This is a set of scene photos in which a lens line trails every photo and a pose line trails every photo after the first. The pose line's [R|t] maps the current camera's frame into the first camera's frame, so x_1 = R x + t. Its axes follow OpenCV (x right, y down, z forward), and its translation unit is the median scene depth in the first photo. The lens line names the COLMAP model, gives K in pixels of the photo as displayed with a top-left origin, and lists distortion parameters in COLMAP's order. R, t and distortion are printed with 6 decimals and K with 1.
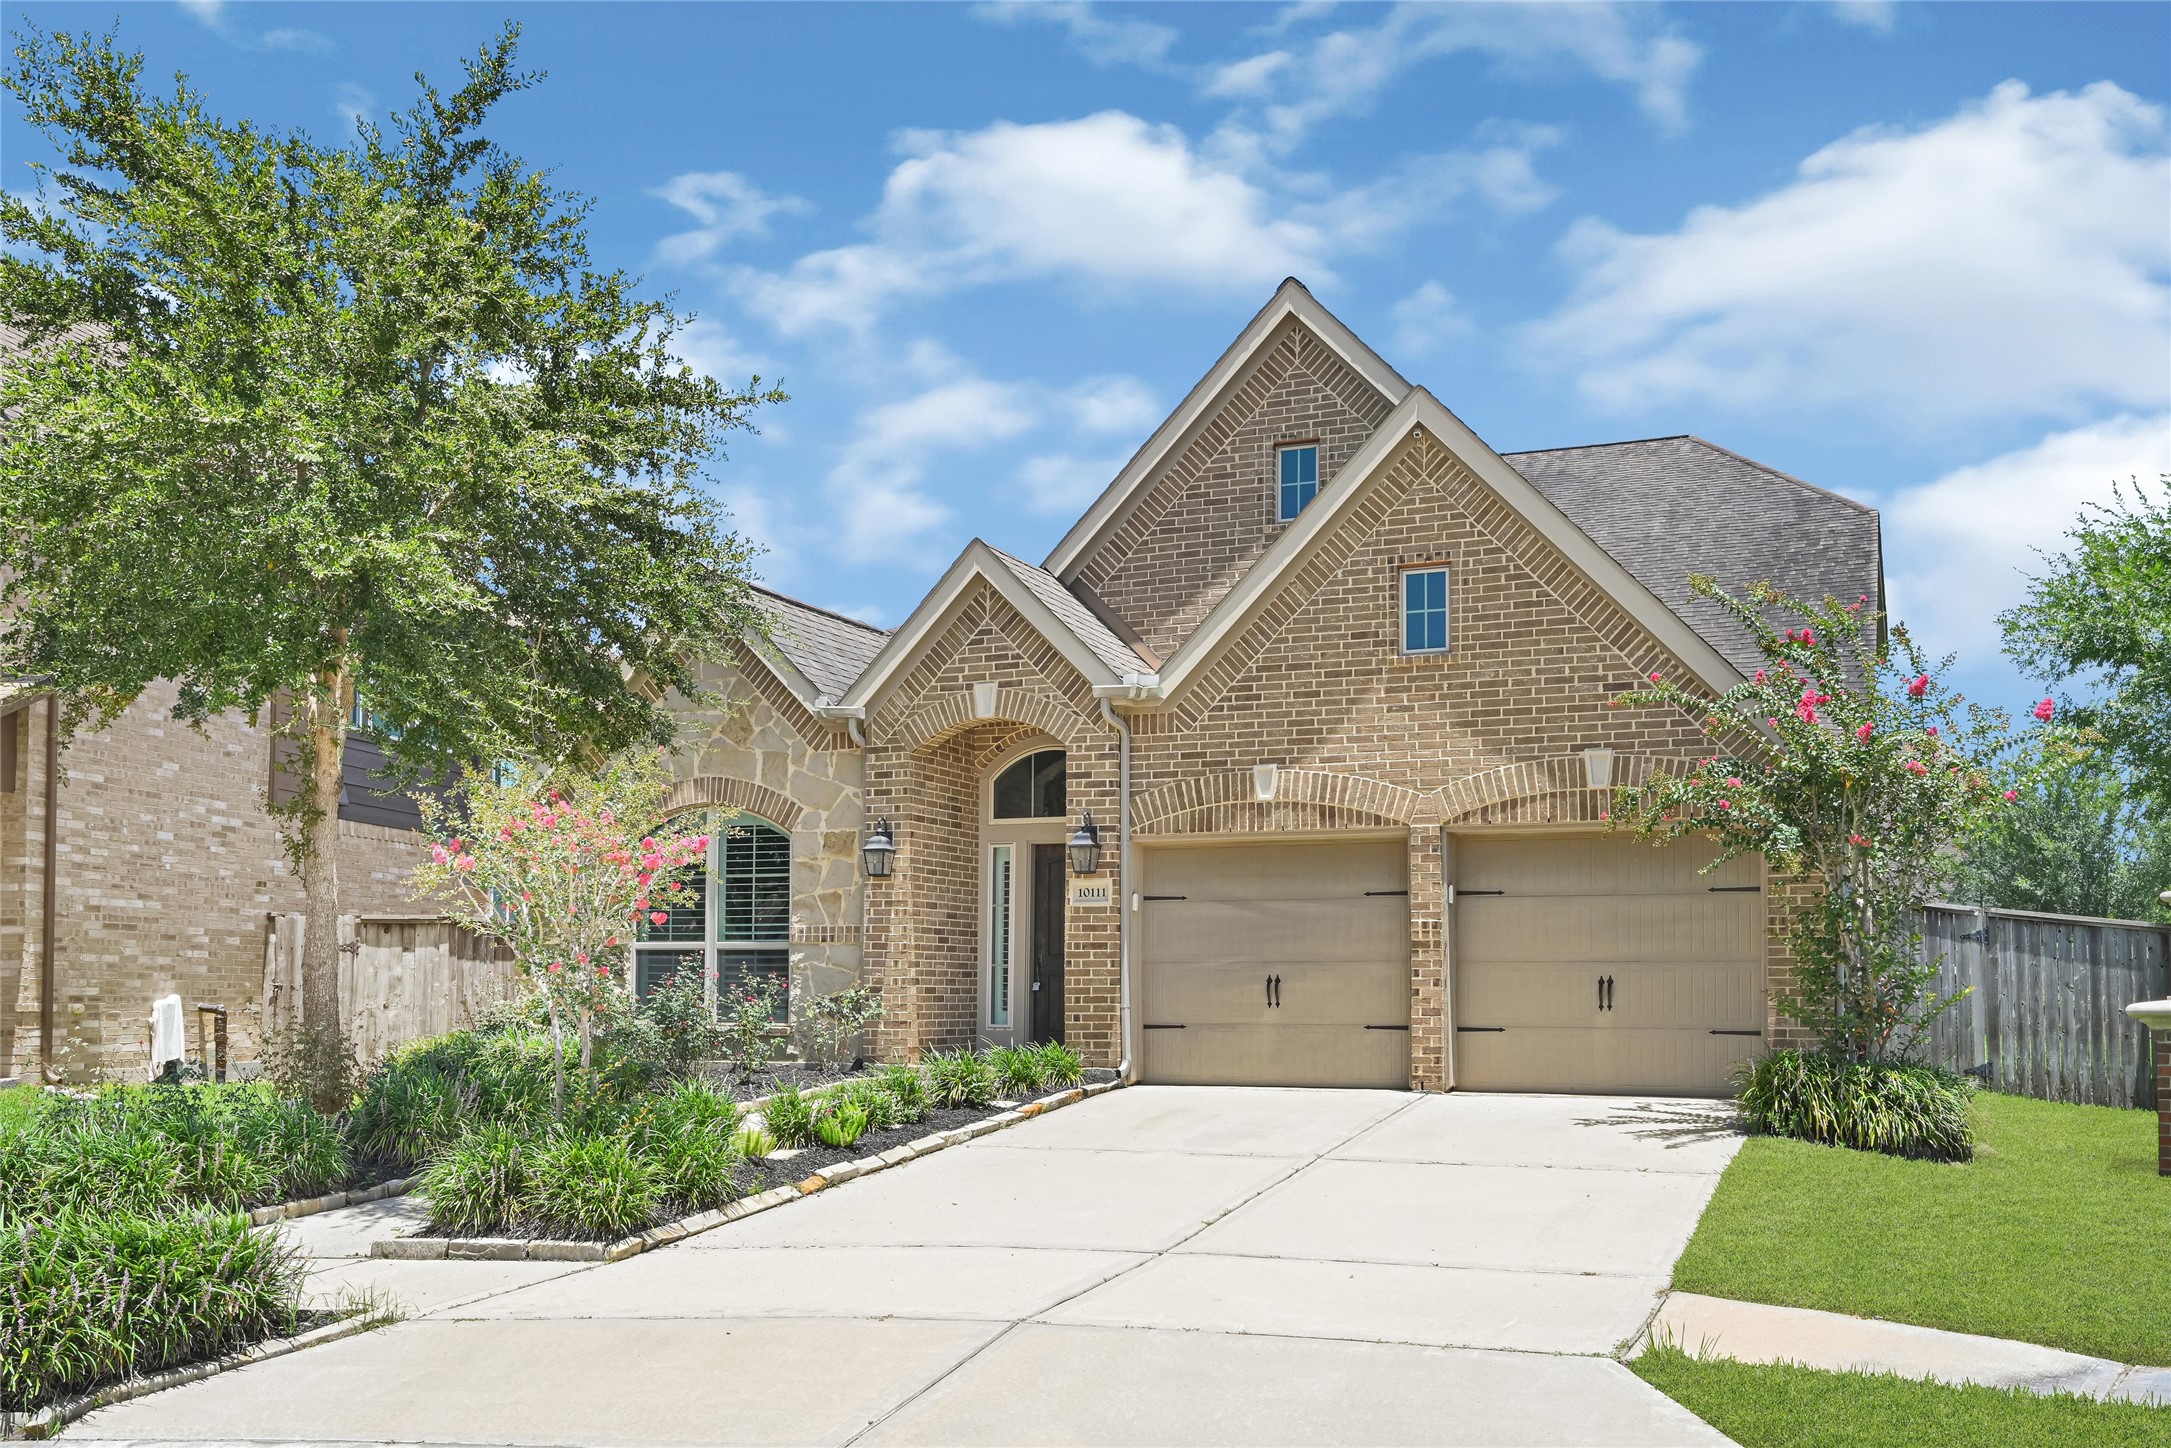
lens RADIAL K [[1862.5, 0, 1086.0], [0, 1862.5, 727.1], [0, 0, 1]] dist [0.076048, 0.003114]
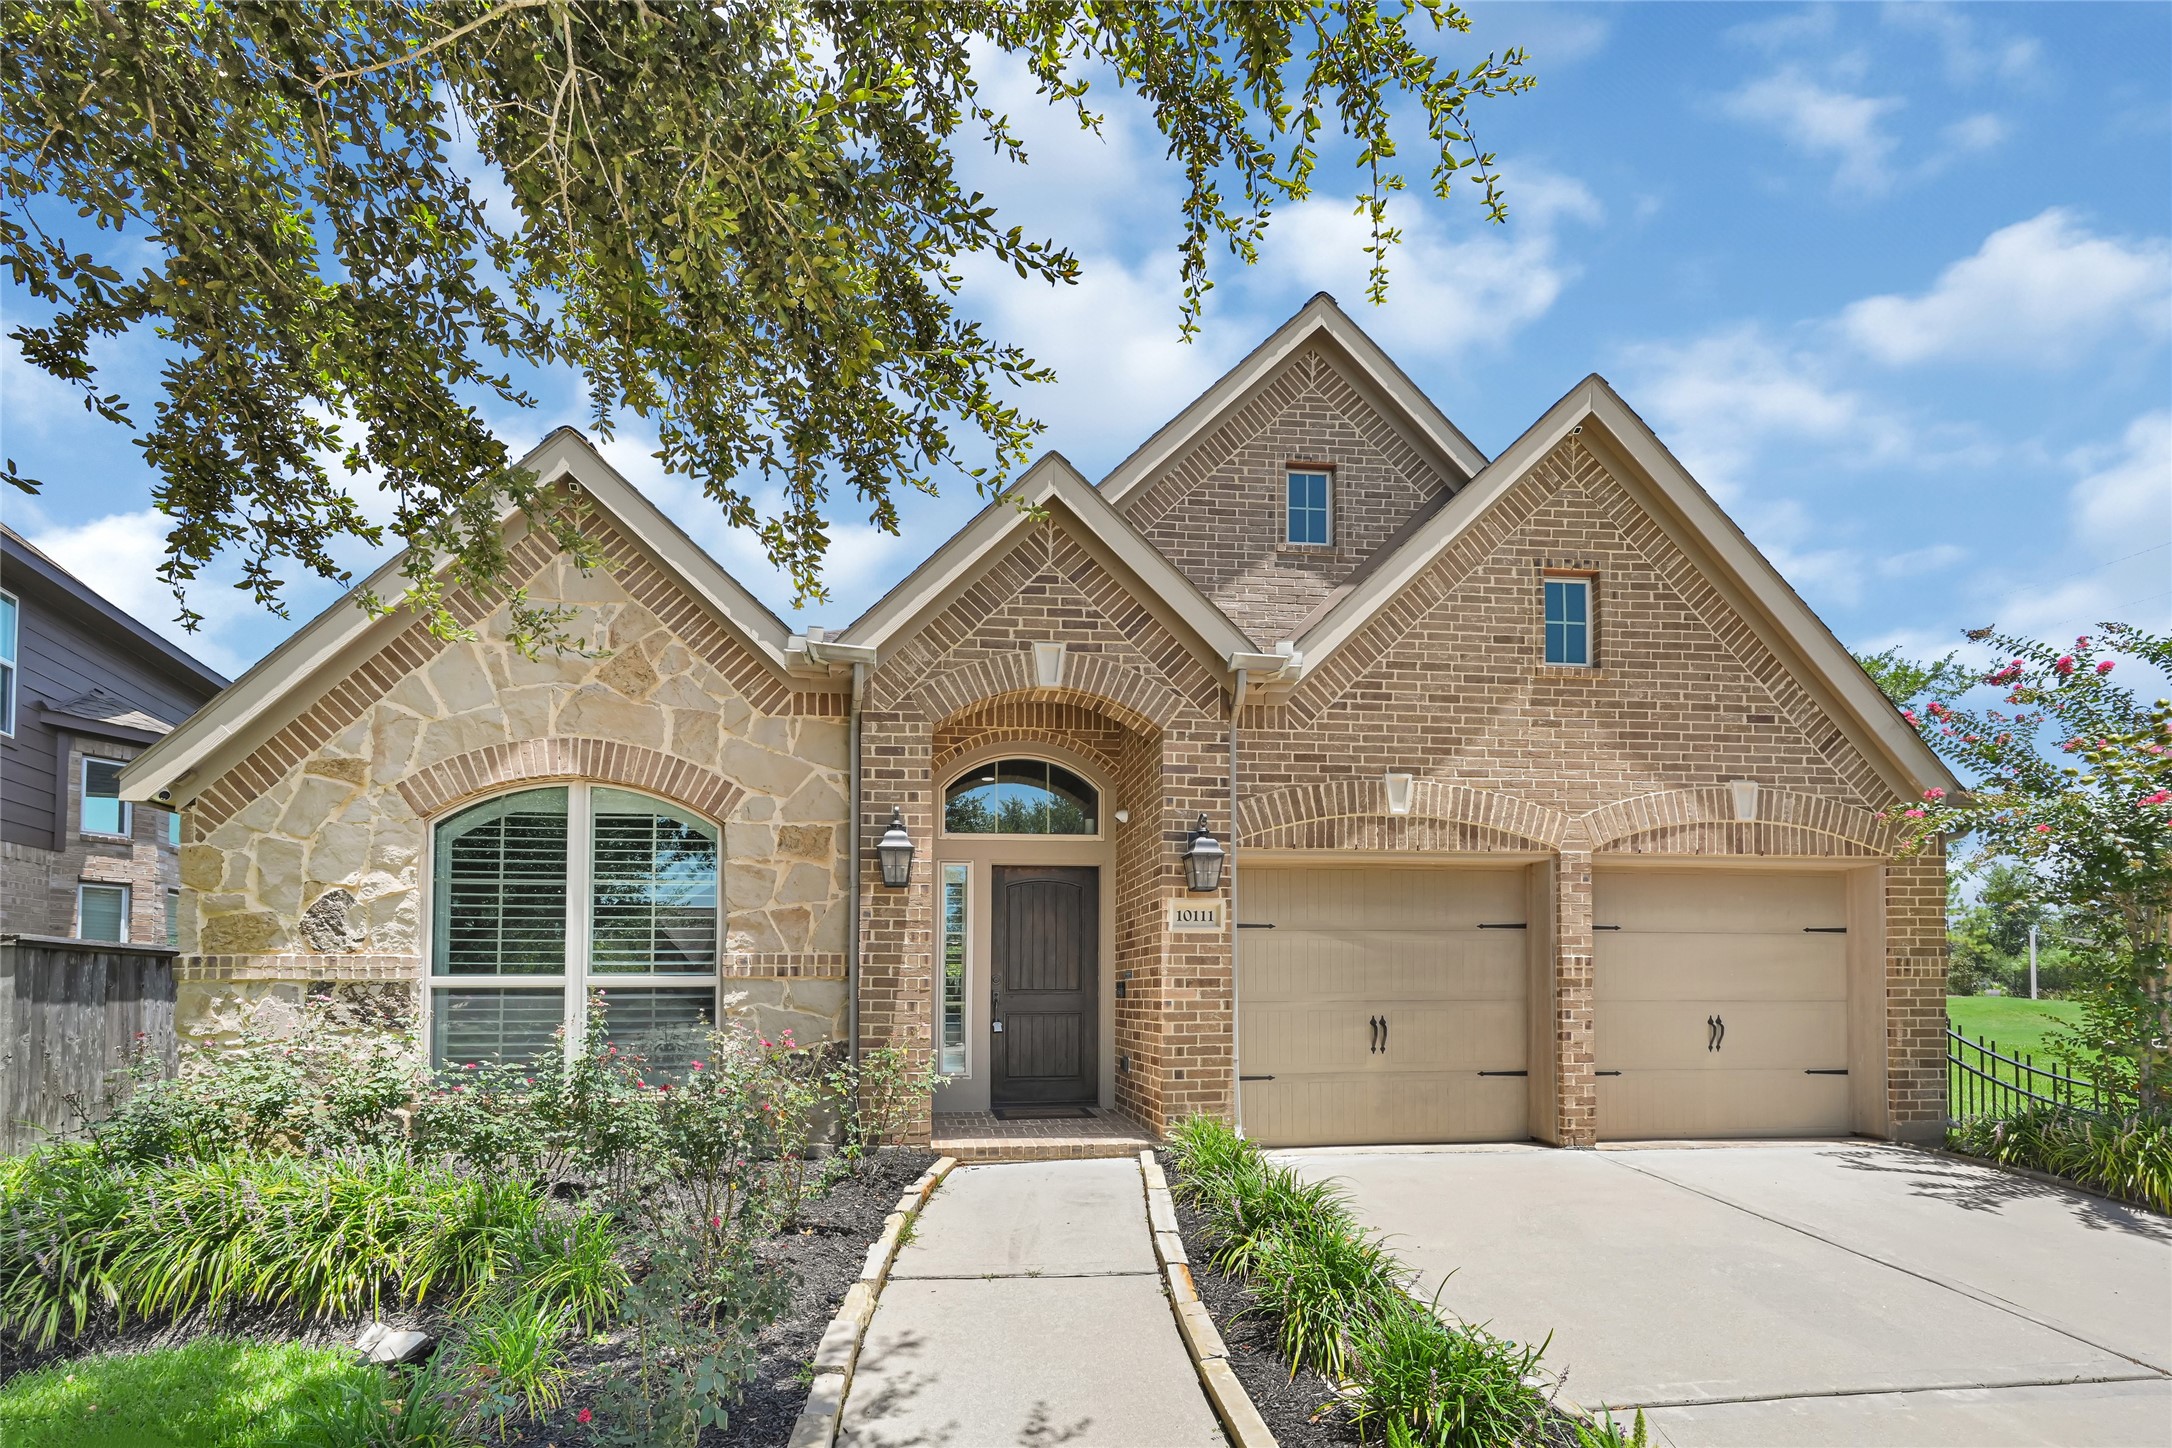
lens RADIAL K [[942.2, 0, 1072.6], [0, 942.2, 864.1], [0, 0, 1]] dist [0.015401, -0.000901]
pose [[0.860877, 0.064446, 0.504716, -0.249023], [-0.061393, 0.997856, -0.022697, 0.080088], [-0.505096, -0.011447, 0.862987, 0.689109]]
